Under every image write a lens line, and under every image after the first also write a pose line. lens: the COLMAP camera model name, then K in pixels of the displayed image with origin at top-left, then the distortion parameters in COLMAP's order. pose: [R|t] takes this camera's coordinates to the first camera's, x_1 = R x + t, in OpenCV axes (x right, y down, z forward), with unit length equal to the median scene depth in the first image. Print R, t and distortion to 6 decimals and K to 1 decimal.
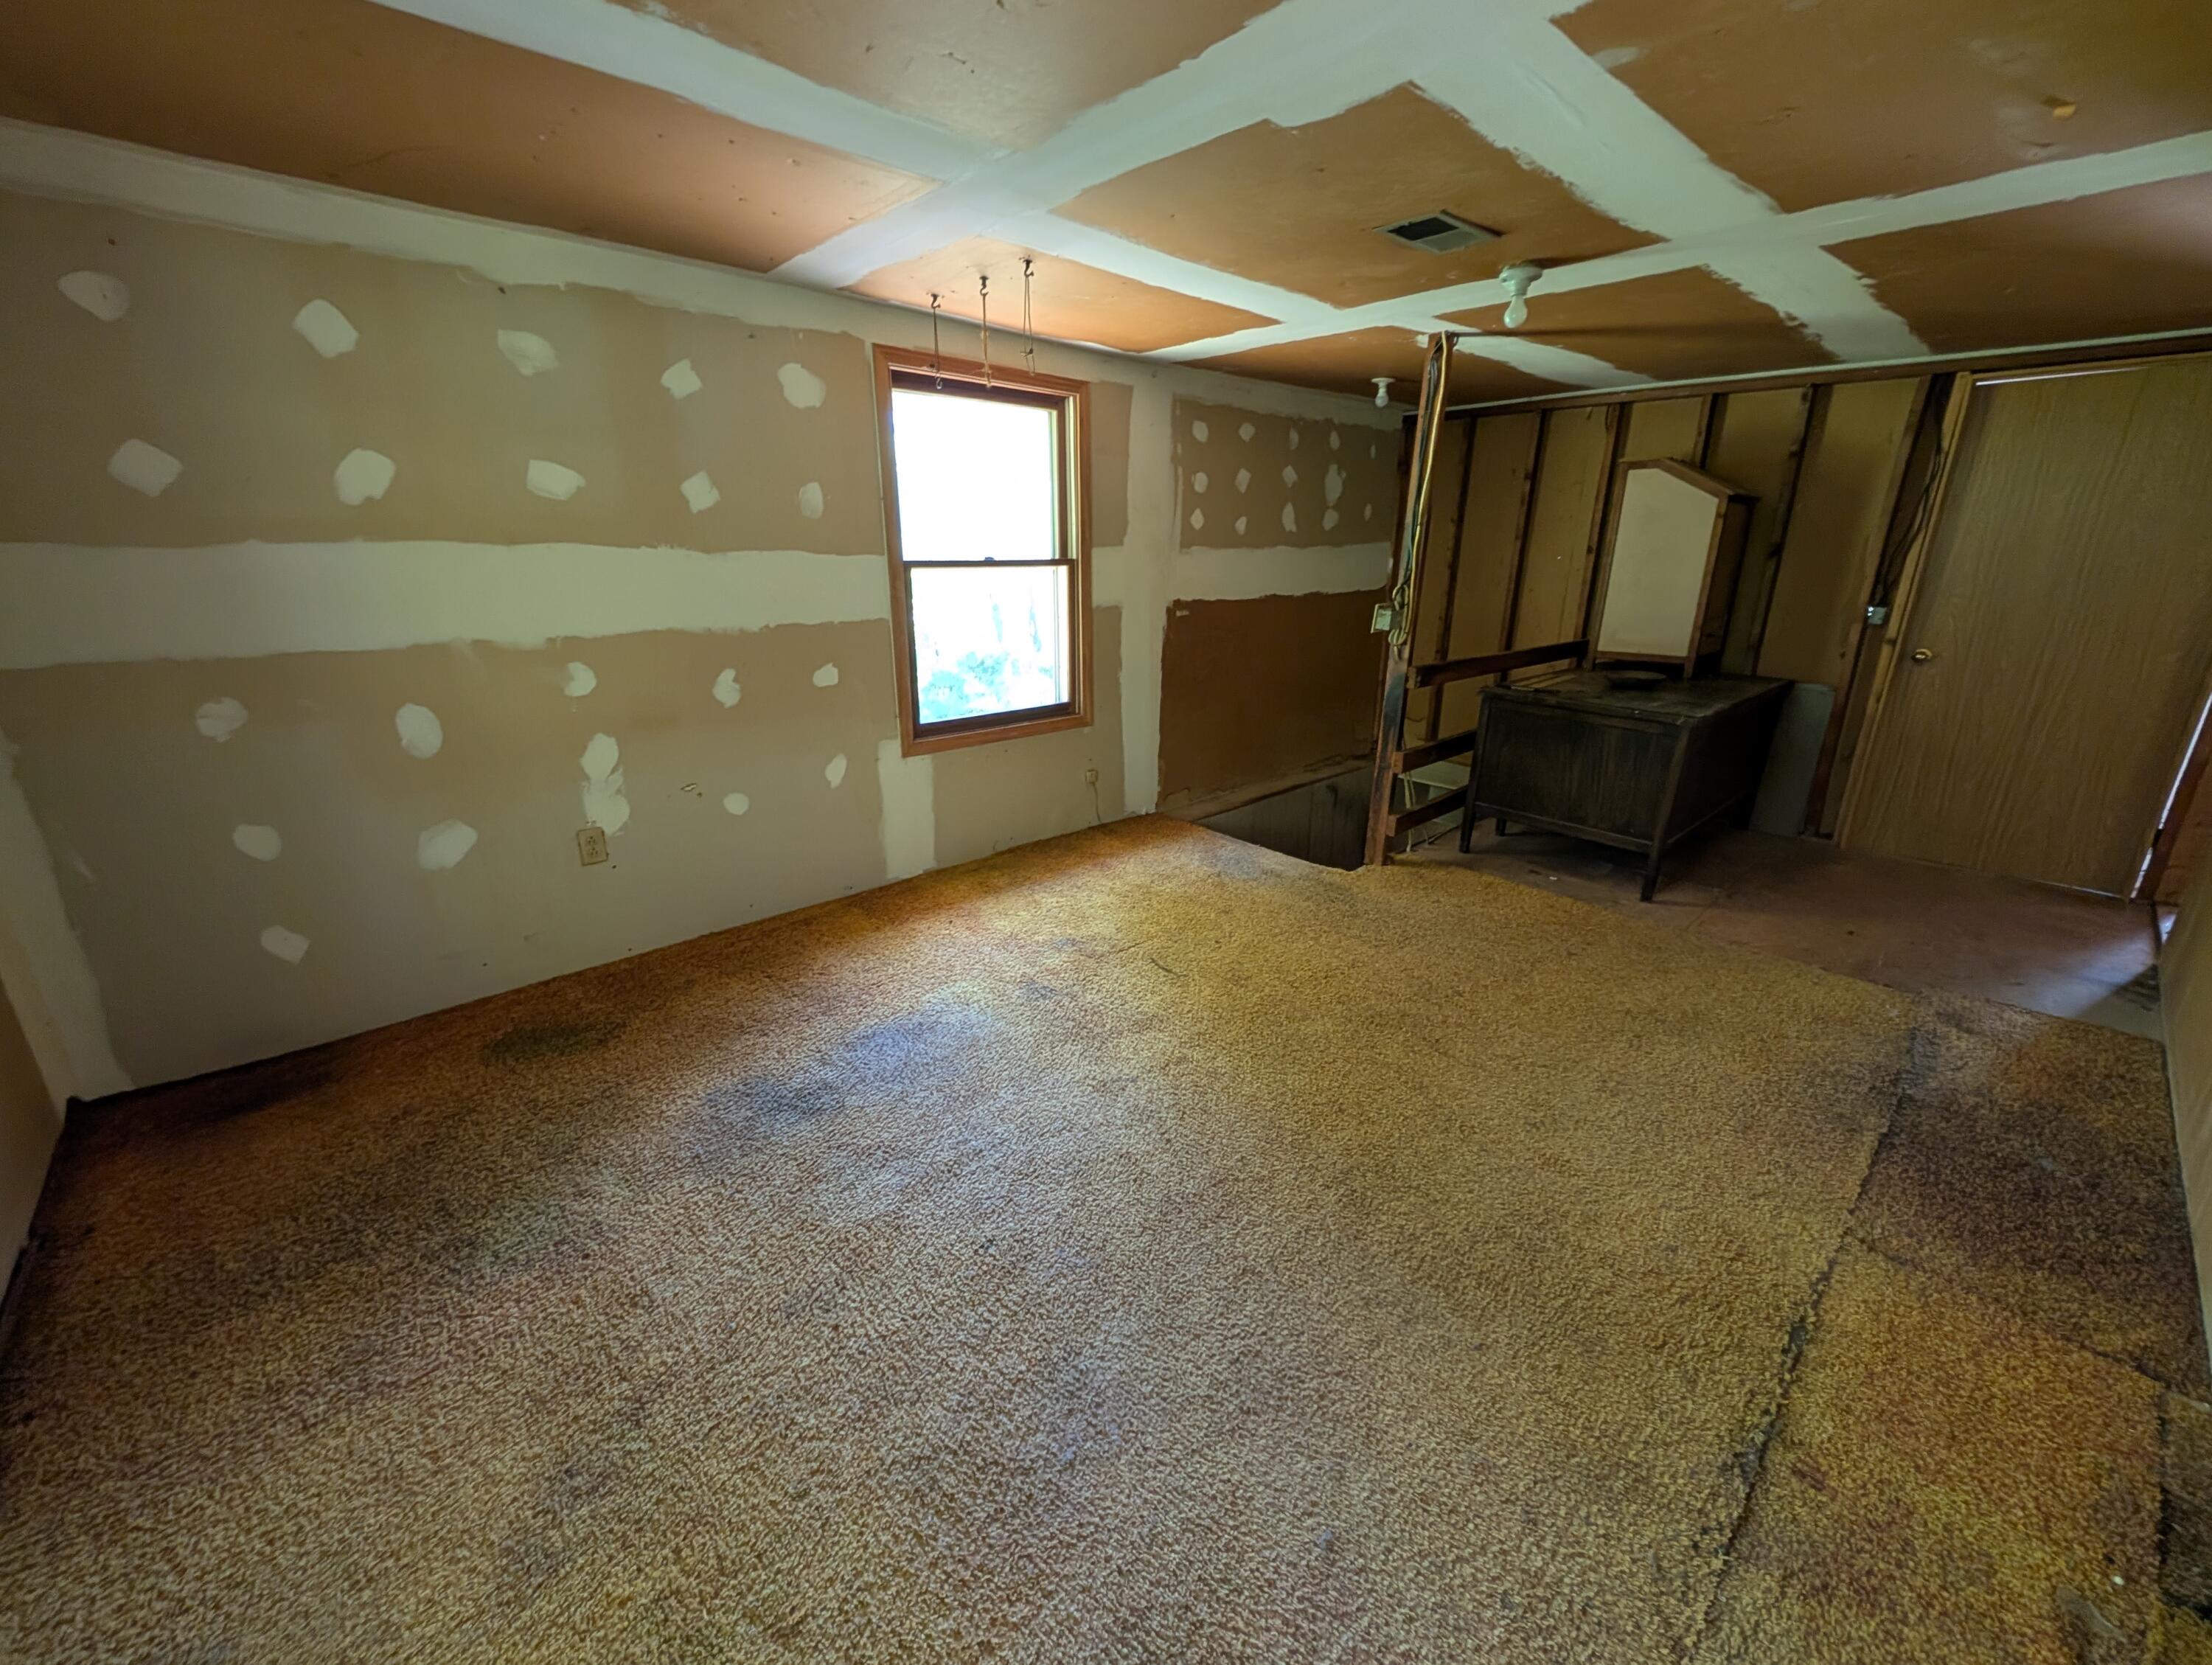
lens RADIAL K [[840.1, 0, 1097.1], [0, 840.1, 844.8], [0, 0, 1]] dist [-0.001529, 0.000181]
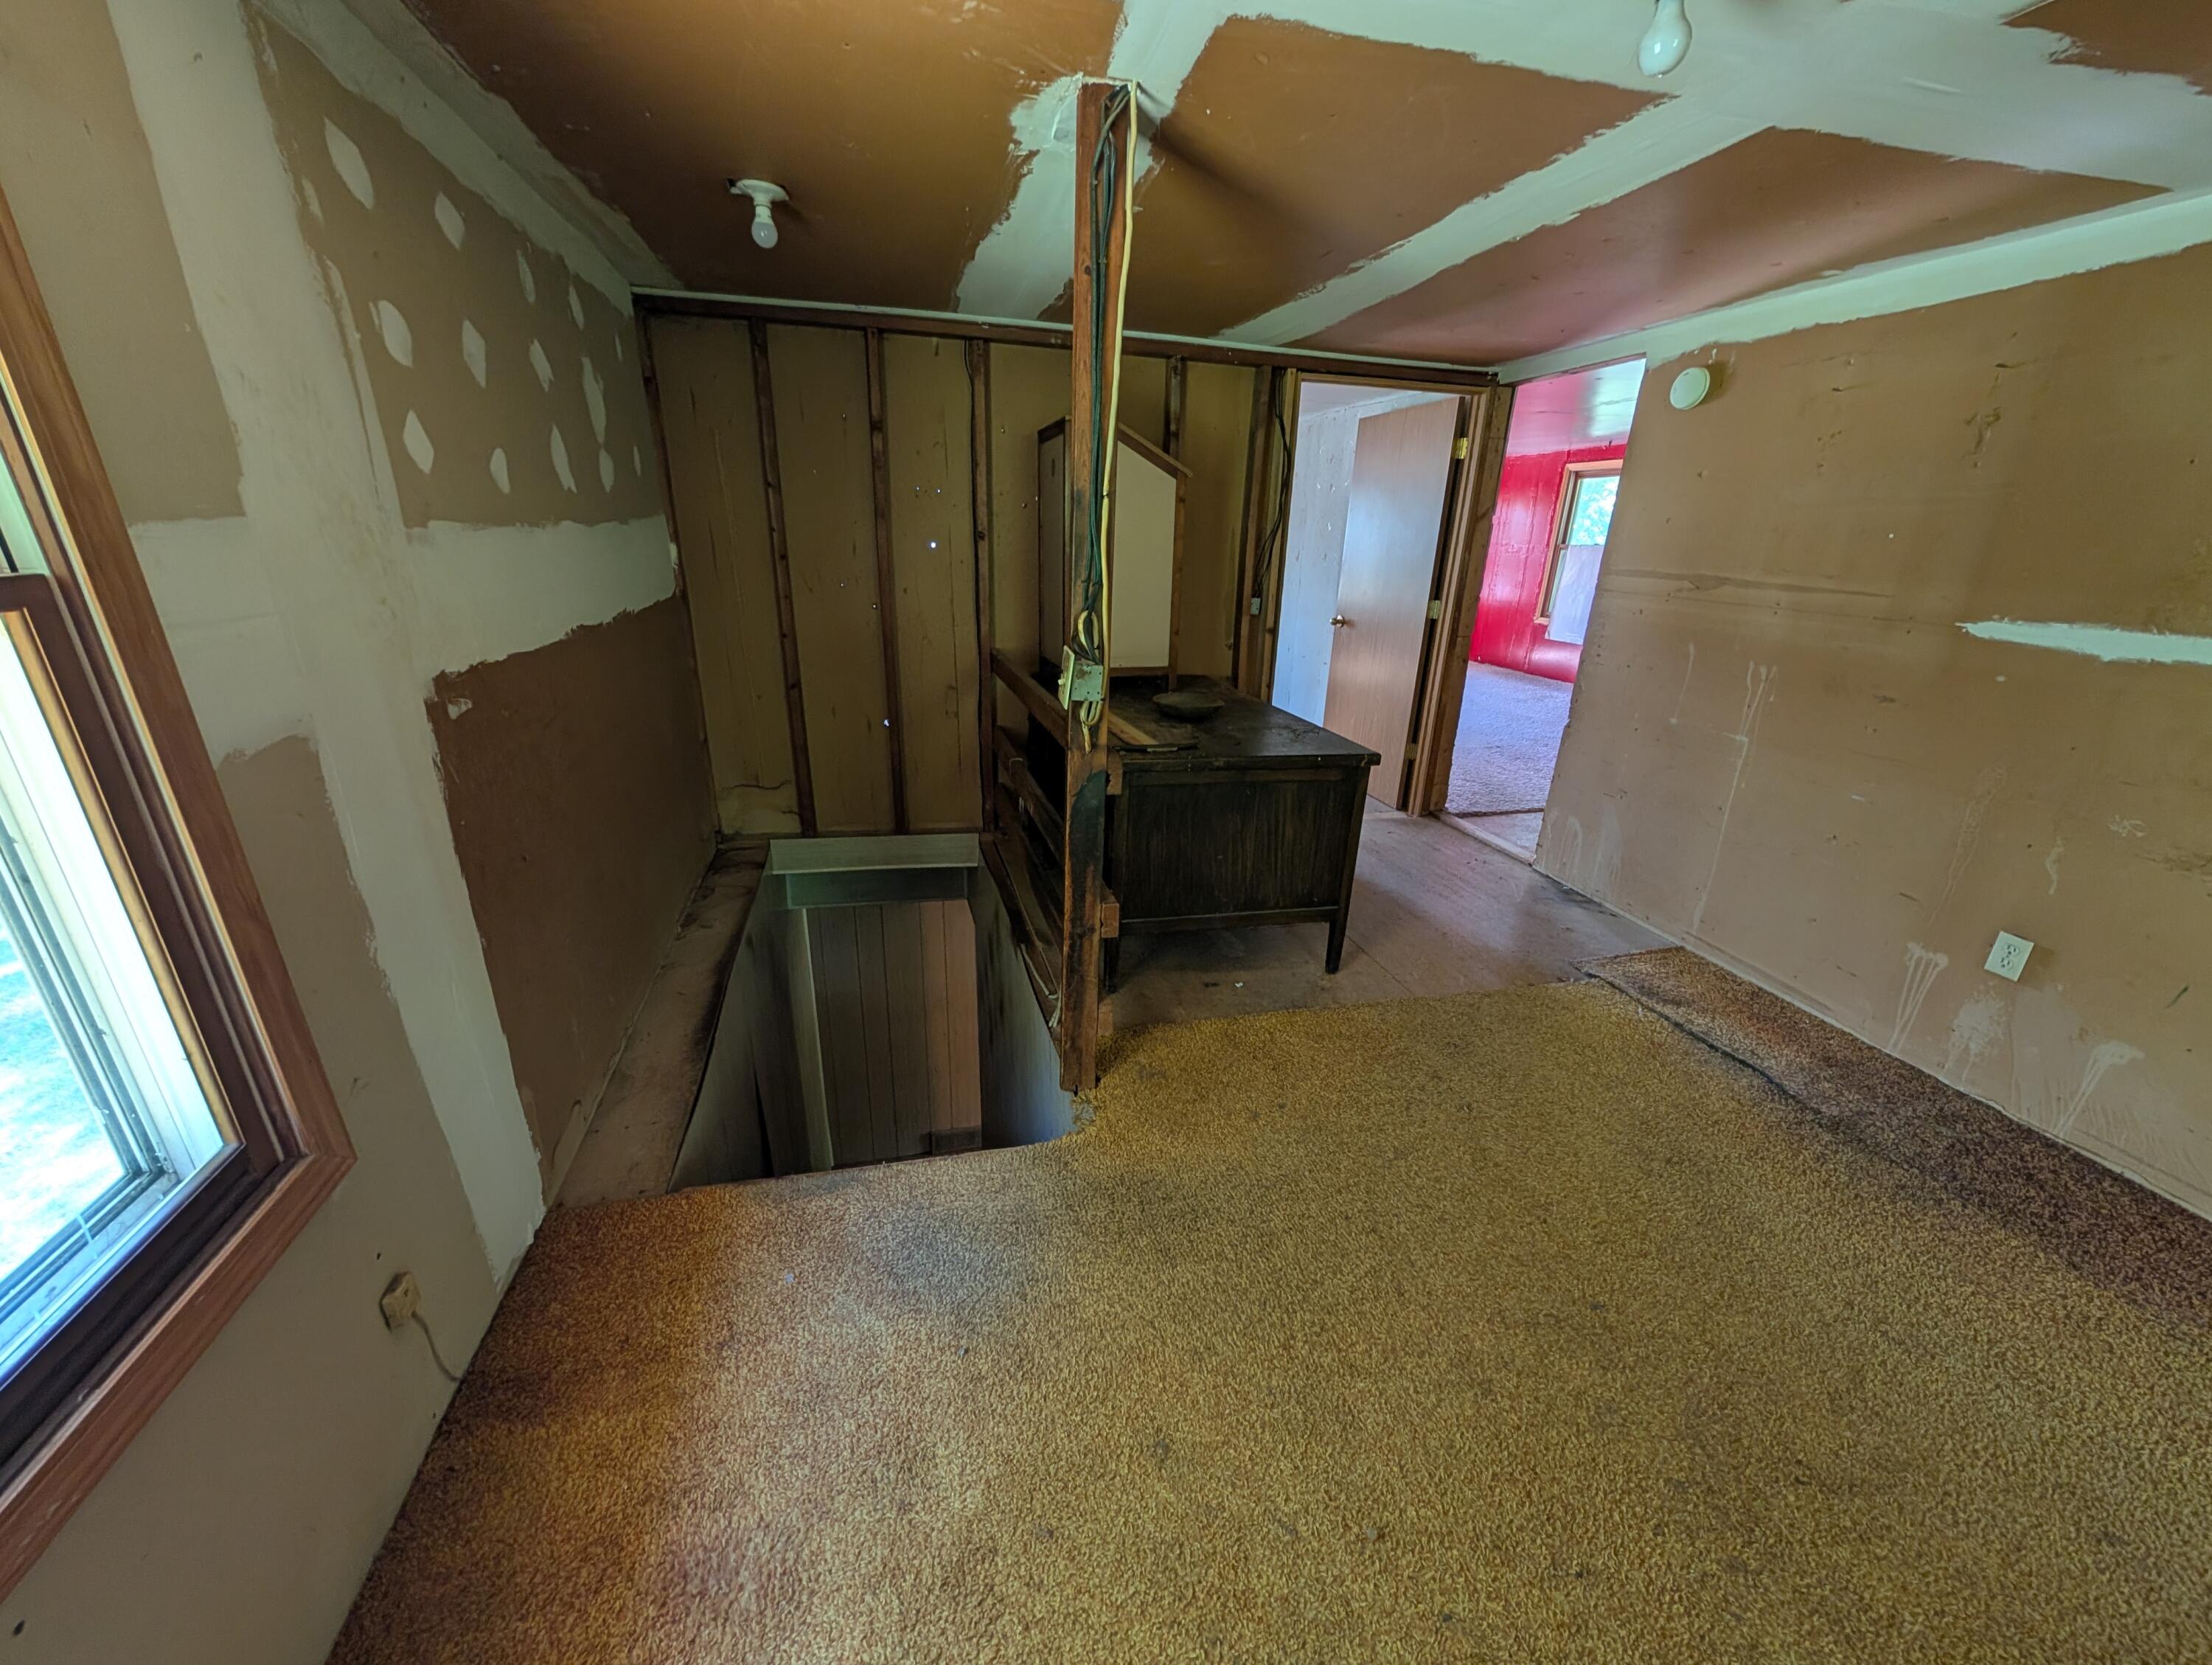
lens RADIAL K [[840.1, 0, 1092.3], [0, 840.1, 843.4], [0, 0, 1]] dist [-0.001529, 0.000181]
pose [[0.478772, -0.296182, 0.826471, -0.094374], [0.272122, 0.945077, 0.181048, -0.239140], [-0.834702, 0.138220, 0.533074, 0.664511]]
